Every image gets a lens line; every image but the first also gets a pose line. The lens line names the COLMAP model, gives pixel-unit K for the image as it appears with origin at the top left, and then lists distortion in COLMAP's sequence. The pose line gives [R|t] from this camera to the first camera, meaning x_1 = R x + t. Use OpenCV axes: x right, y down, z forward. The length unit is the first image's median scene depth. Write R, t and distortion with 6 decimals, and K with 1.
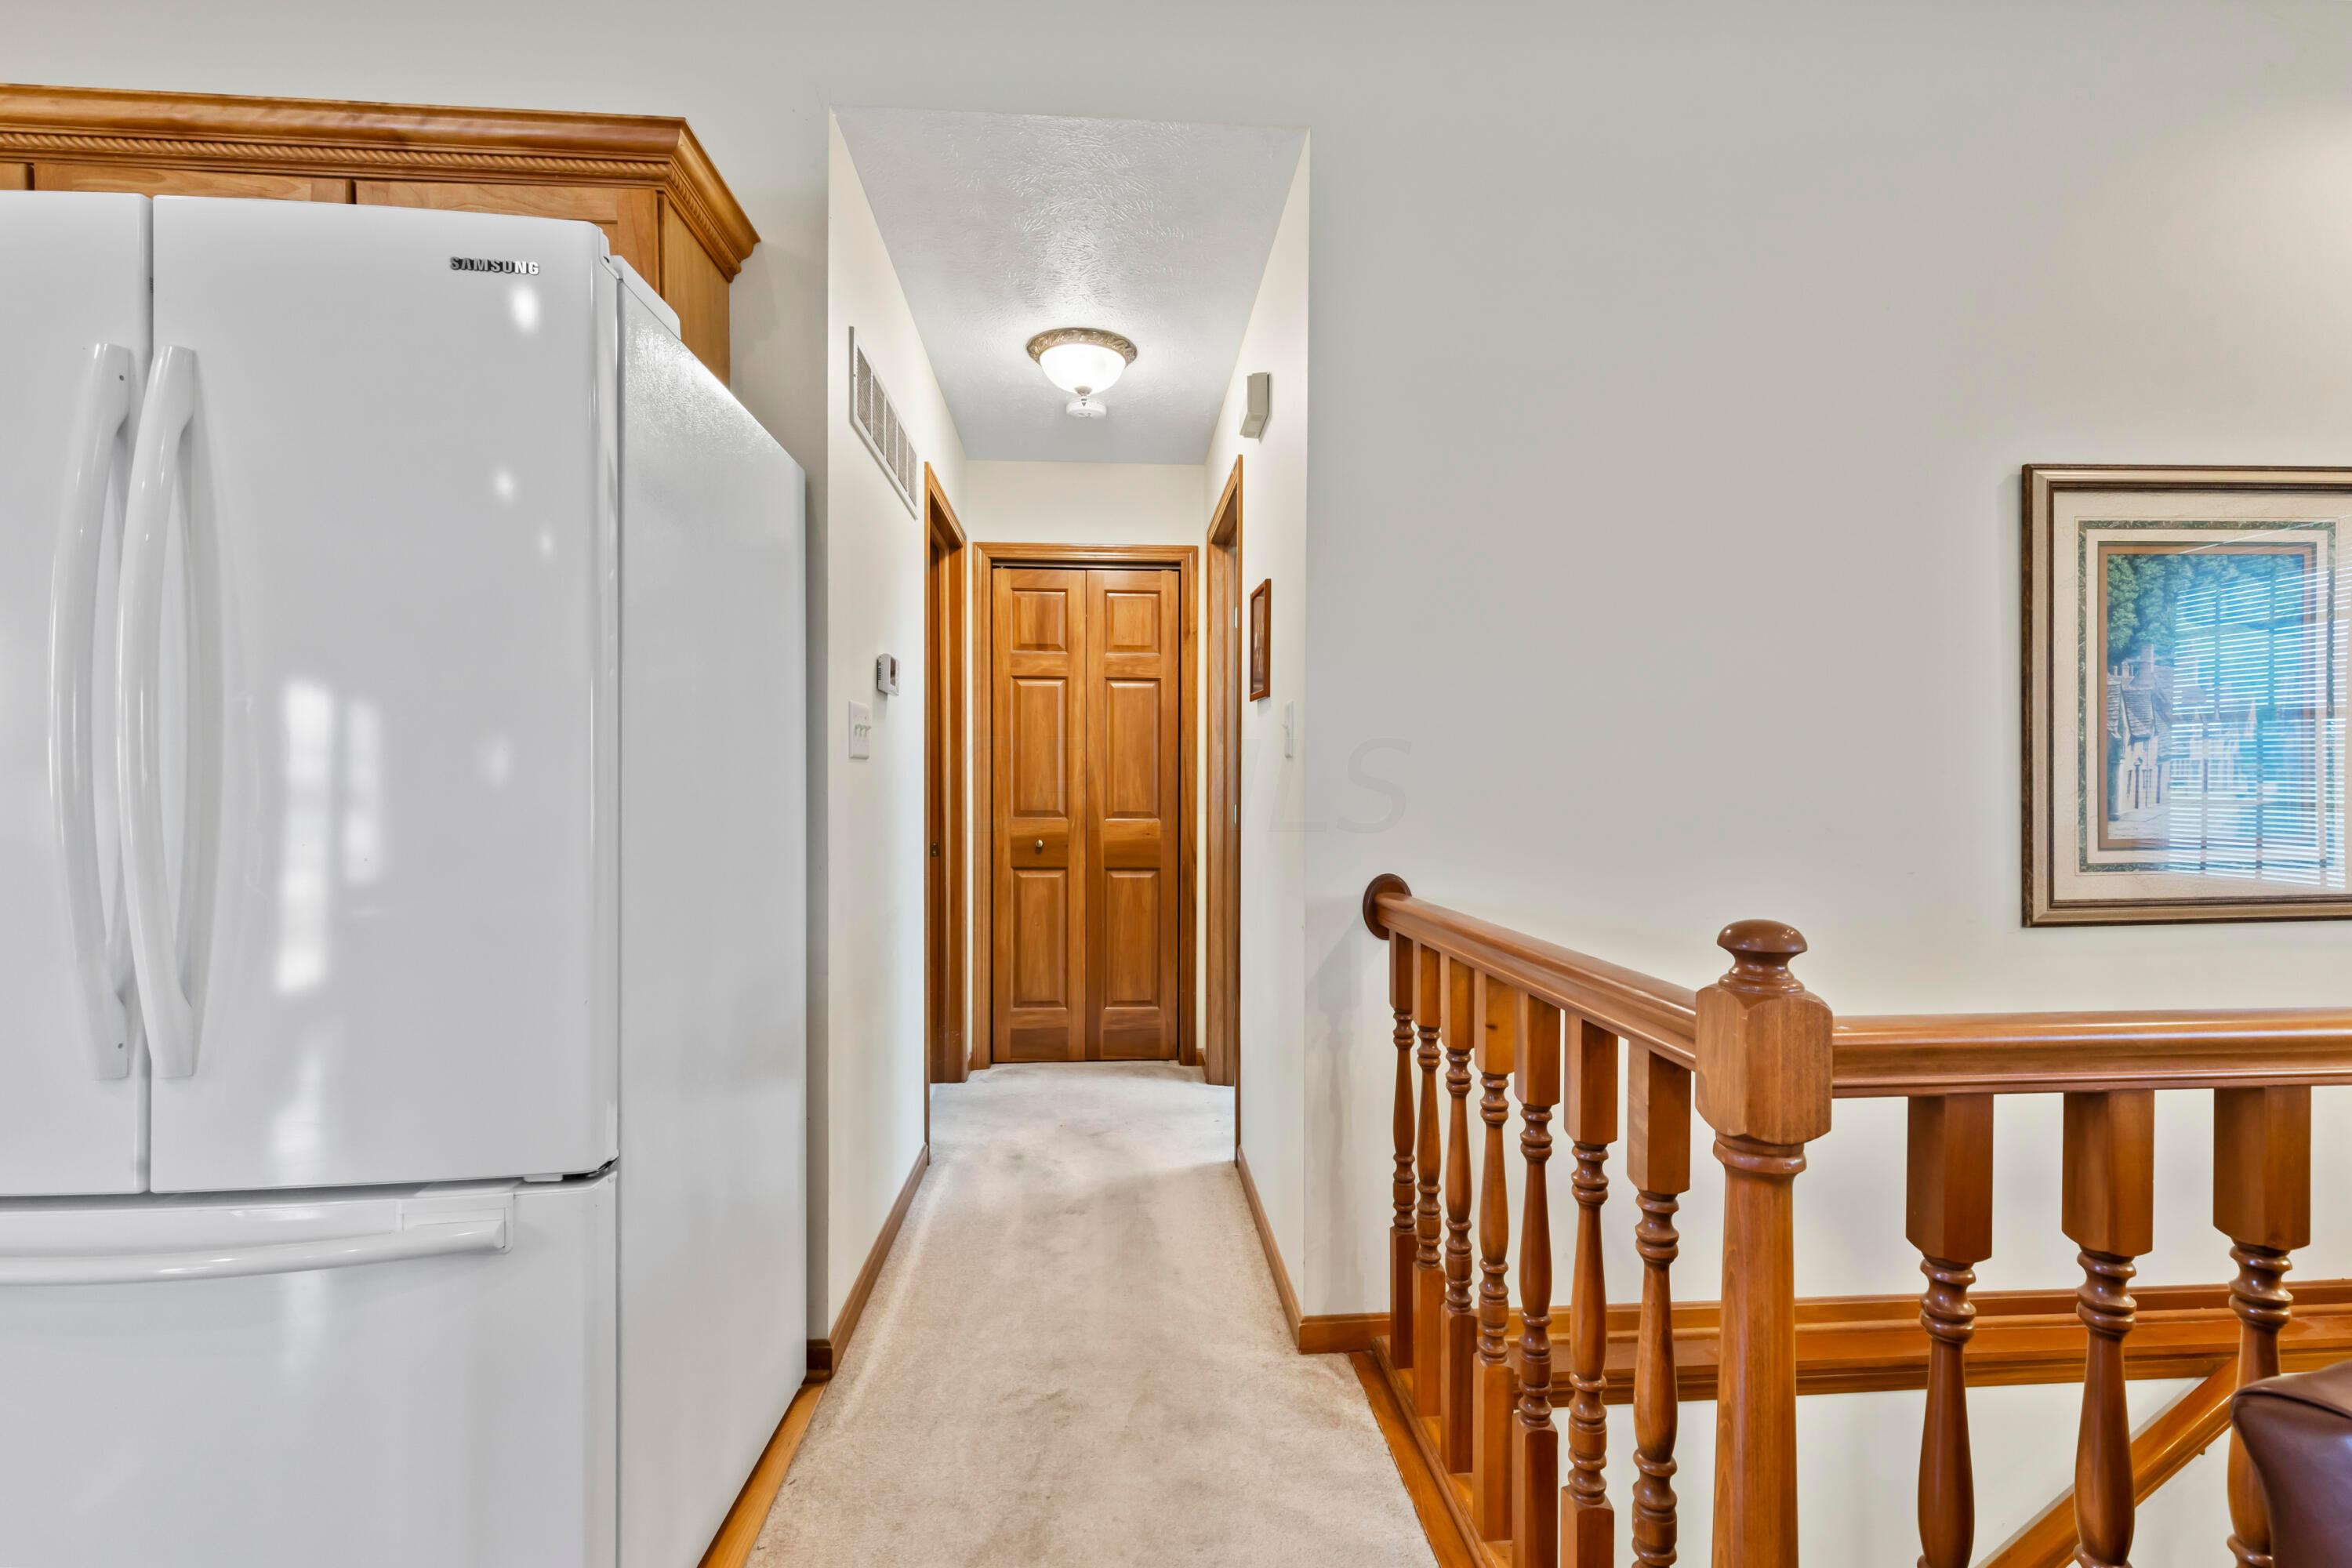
lens RADIAL K [[1106.7, 0, 1207.4], [0, 1106.7, 777.6], [0, 0, 1]] dist [0.001336, -0.000097]
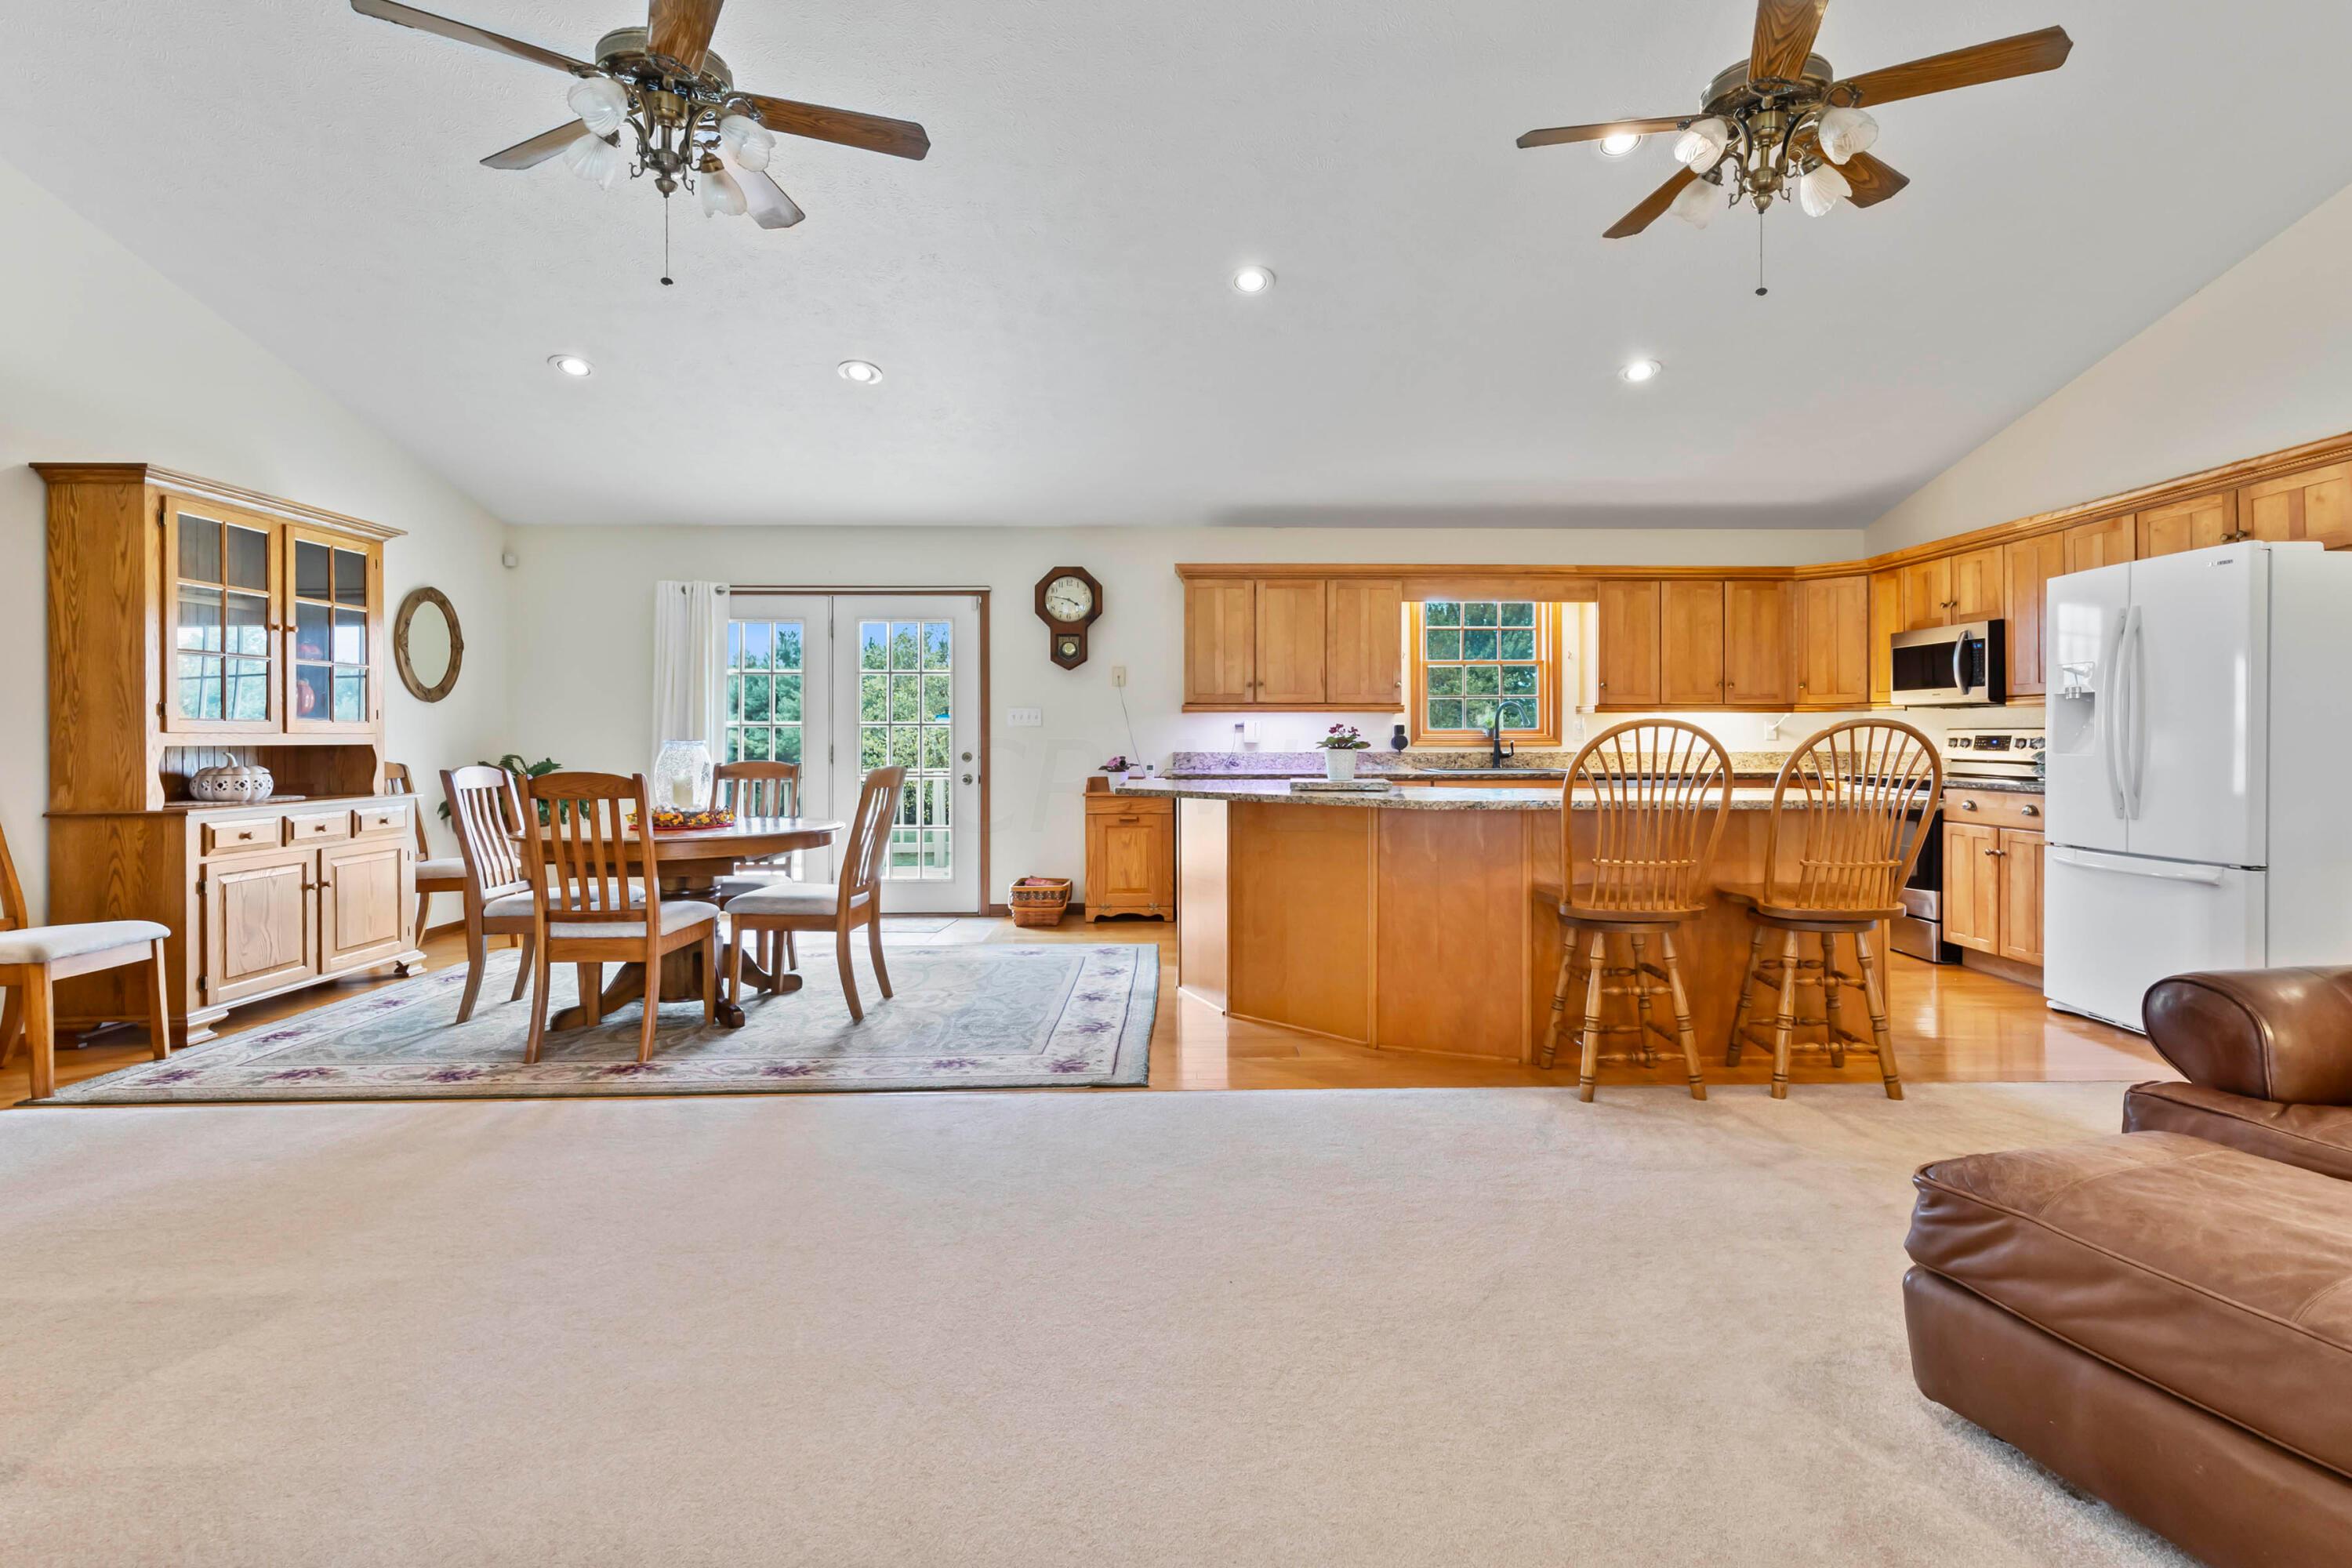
lens RADIAL K [[1101.8, 0, 1196.6], [0, 1101.8, 730.6], [0, 0, 1]] dist [0.002606, 0.000325]
pose [[-0.080325, -0.009256, -0.996726, 1.549668], [0.001589, 0.999954, -0.009414, 0.012201], [0.996767, -0.002339, -0.080306, -0.924378]]
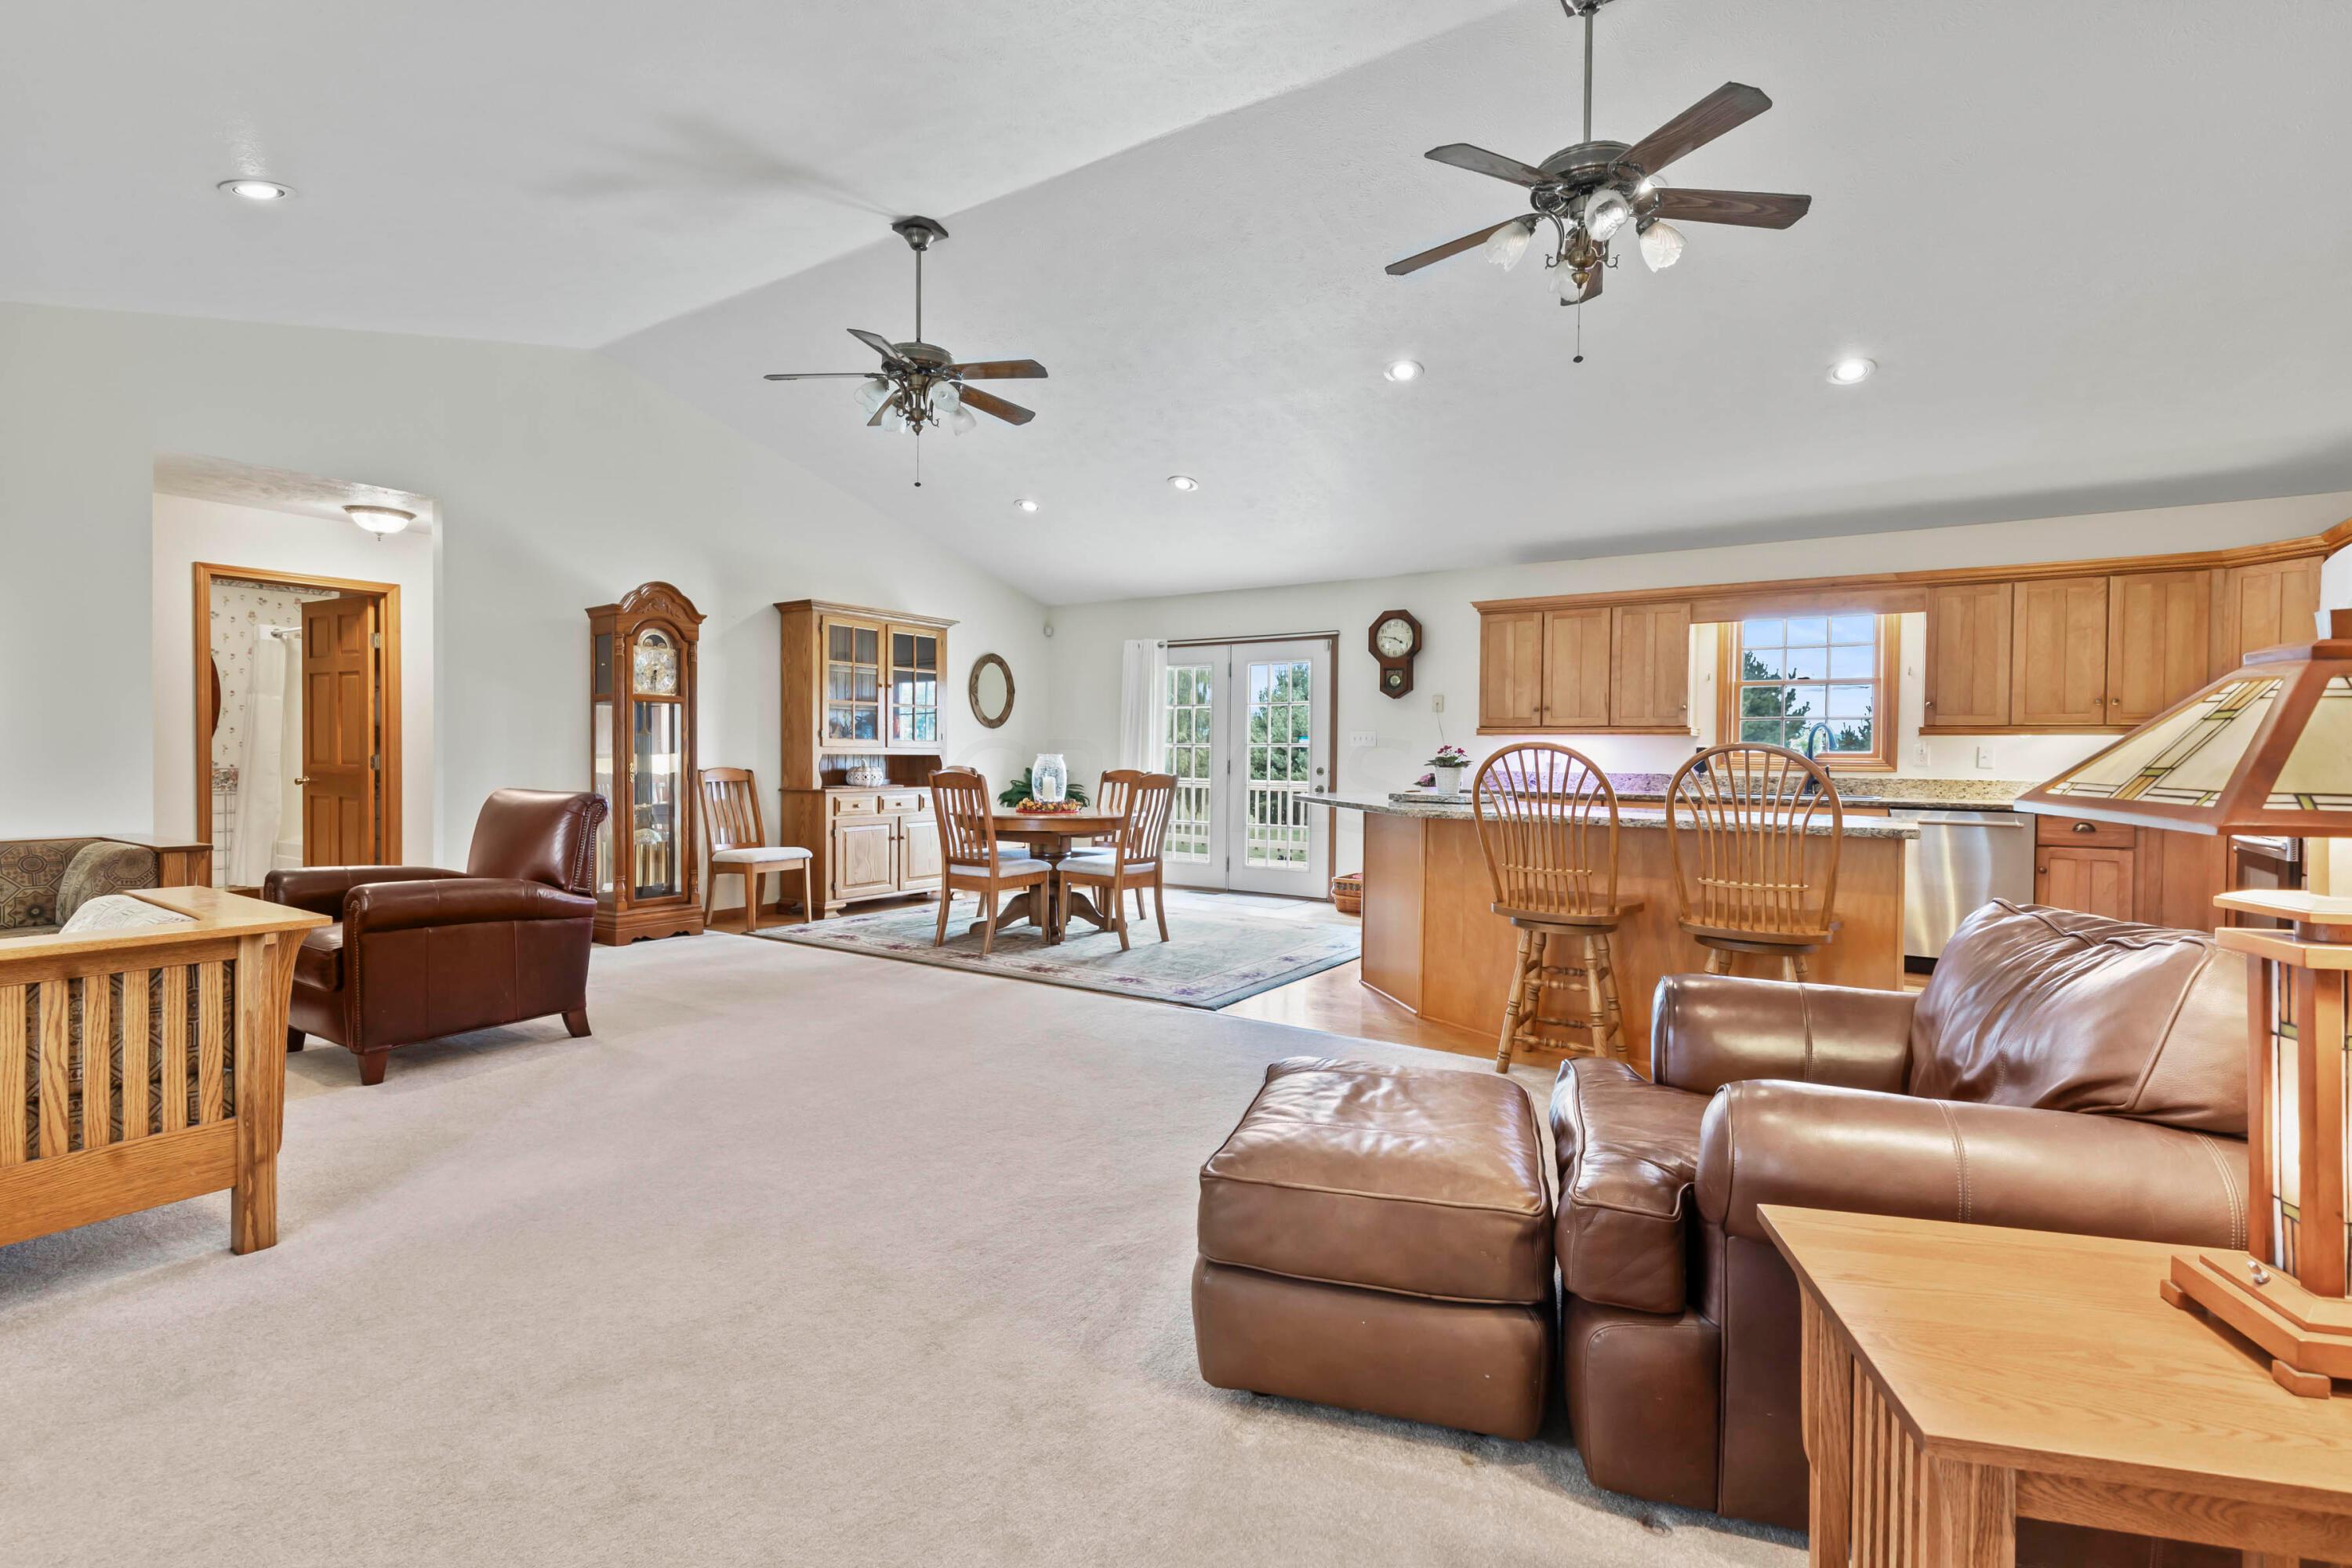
lens RADIAL K [[1058.7, 0, 1196.2], [0, 1058.7, 768.9], [0, 0, 1]] dist [-0.001255, -0.000038]
pose [[-0.636739, 0.000905, -0.771079, 1.602679], [-0.012604, 0.999853, 0.011581, 0.011653], [0.770977, 0.017093, -0.636634, 0.277204]]
